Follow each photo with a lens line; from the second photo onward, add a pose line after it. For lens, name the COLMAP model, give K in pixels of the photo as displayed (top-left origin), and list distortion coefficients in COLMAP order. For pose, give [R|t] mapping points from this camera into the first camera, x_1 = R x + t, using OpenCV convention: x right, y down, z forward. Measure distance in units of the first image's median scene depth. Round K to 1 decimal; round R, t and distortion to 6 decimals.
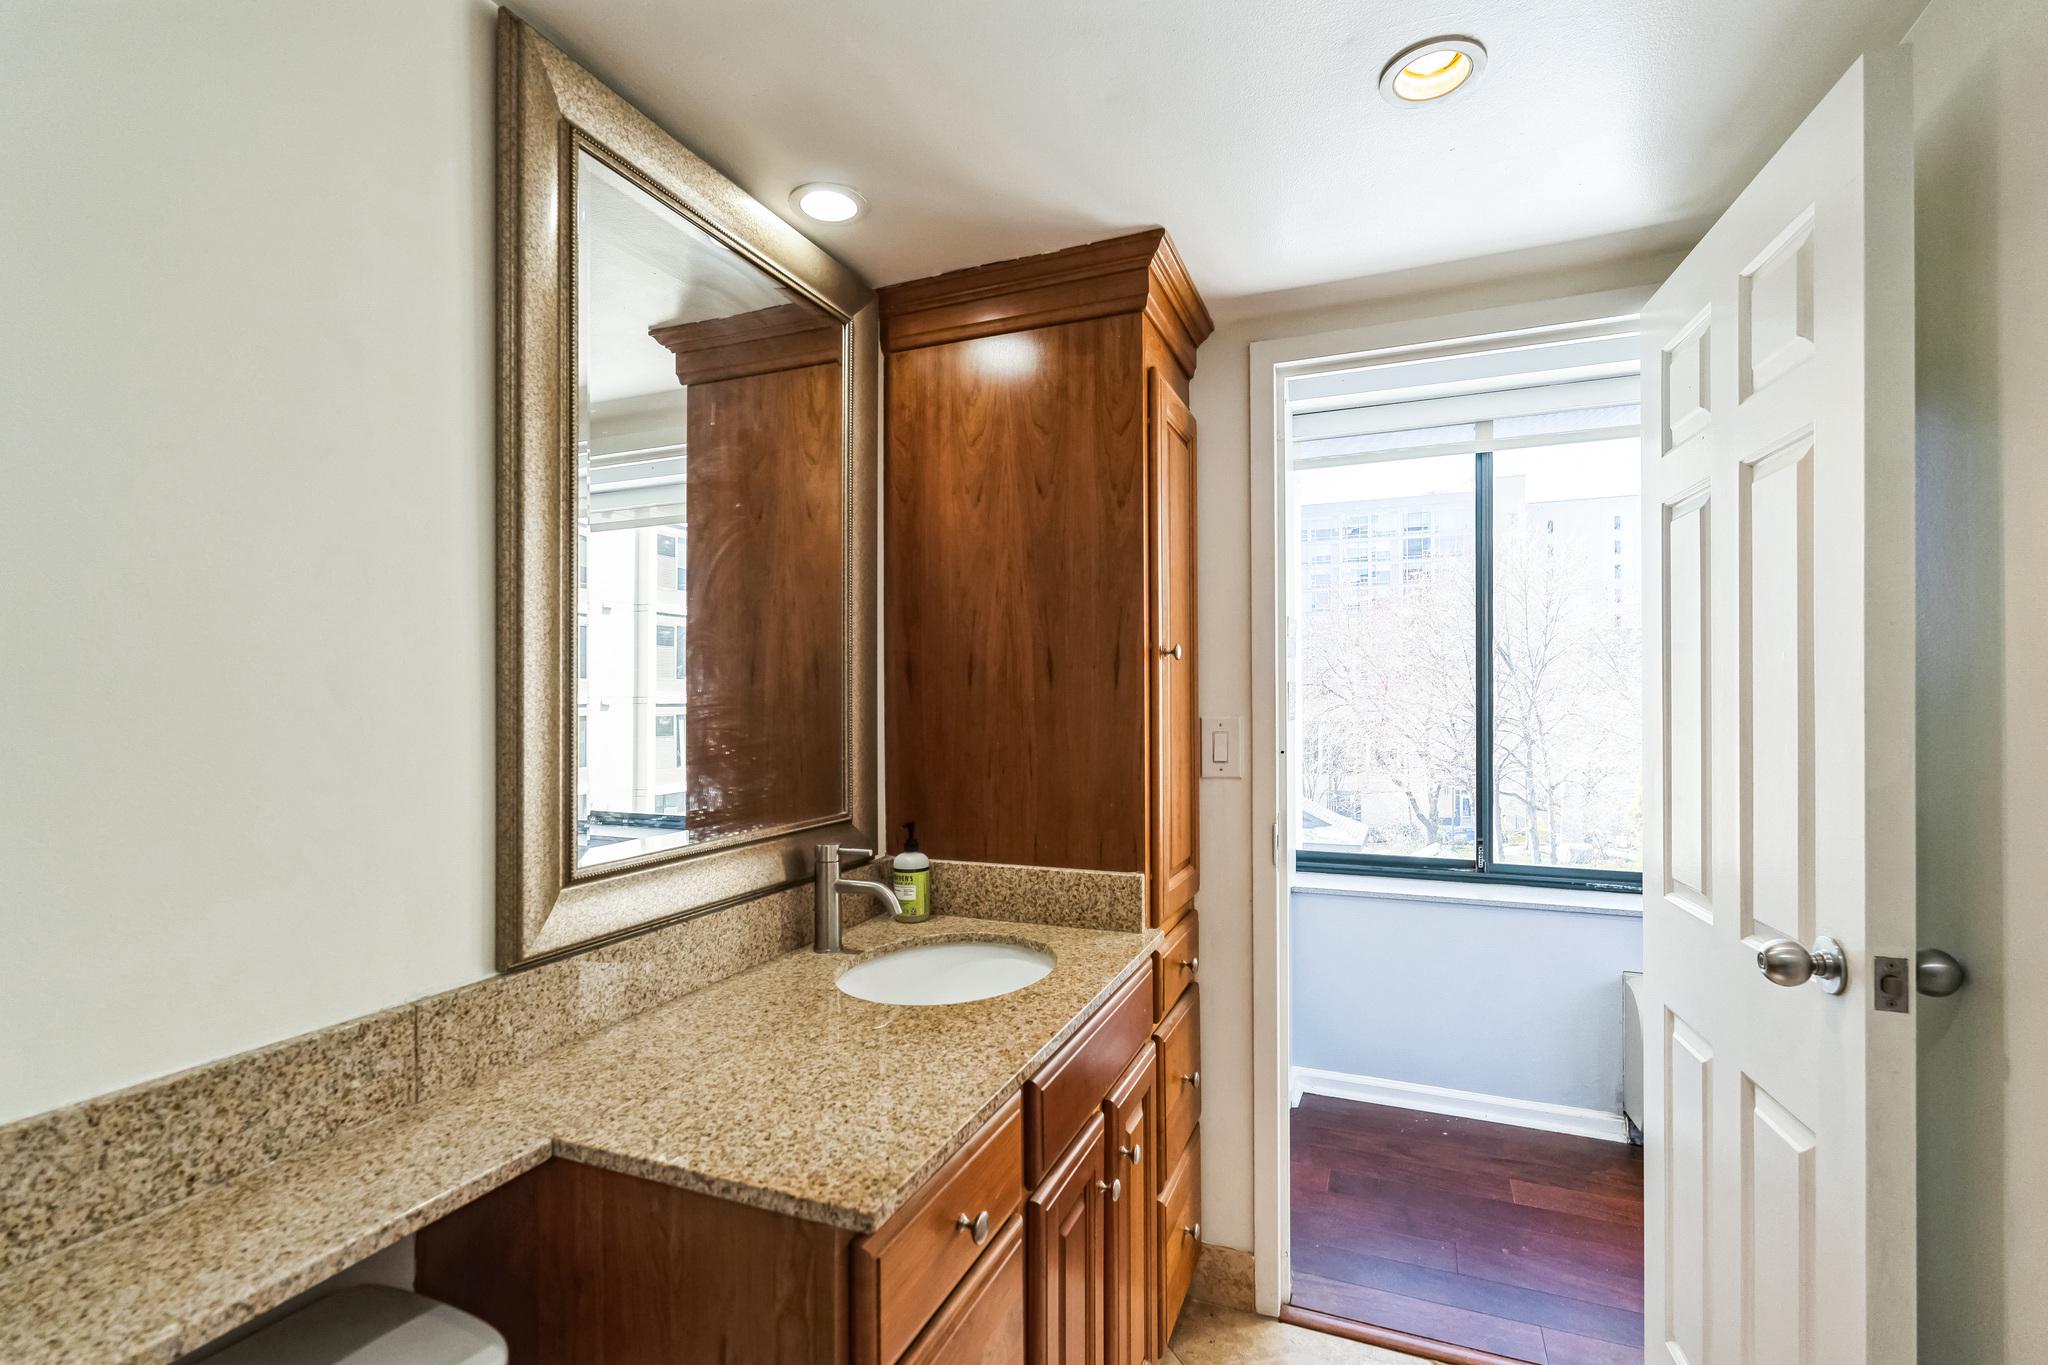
lens RADIAL K [[924.6, 0, 1033.3], [0, 924.6, 686.7], [0, 0, 1]] dist [-0.005486, 0.001910]
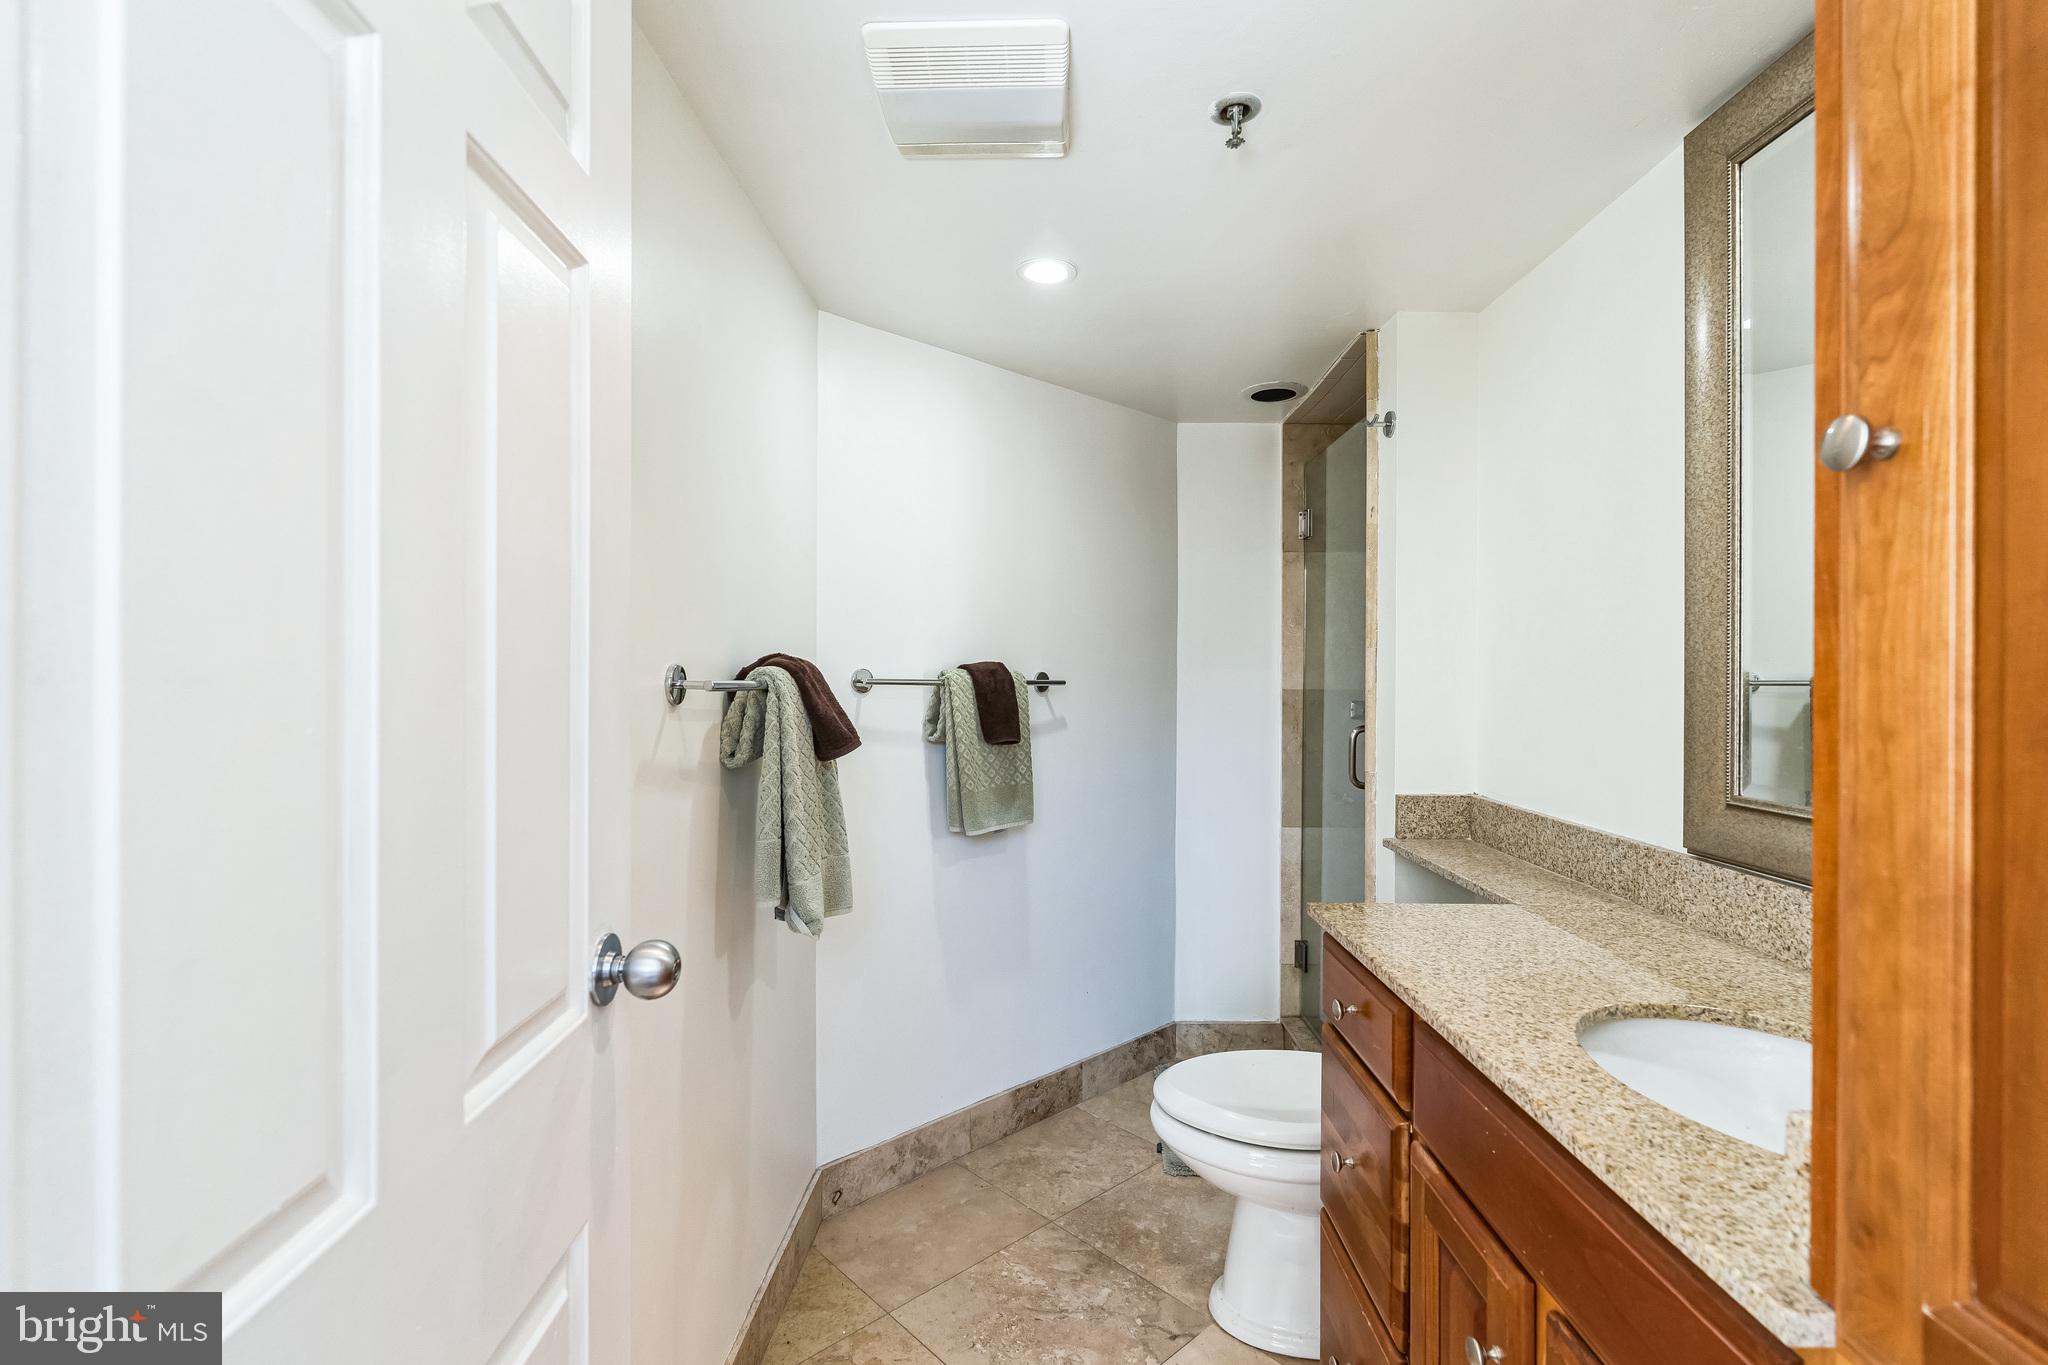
lens RADIAL K [[924.6, 0, 1024.9], [0, 924.6, 680.3], [0, 0, 1]] dist [-0.005486, 0.001910]
pose [[-0.933733, 0.002714, -0.357961, 0.896739], [0.004248, 0.999985, -0.003500, 0.063786], [0.357946, -0.004789, -0.933730, 2.115042]]
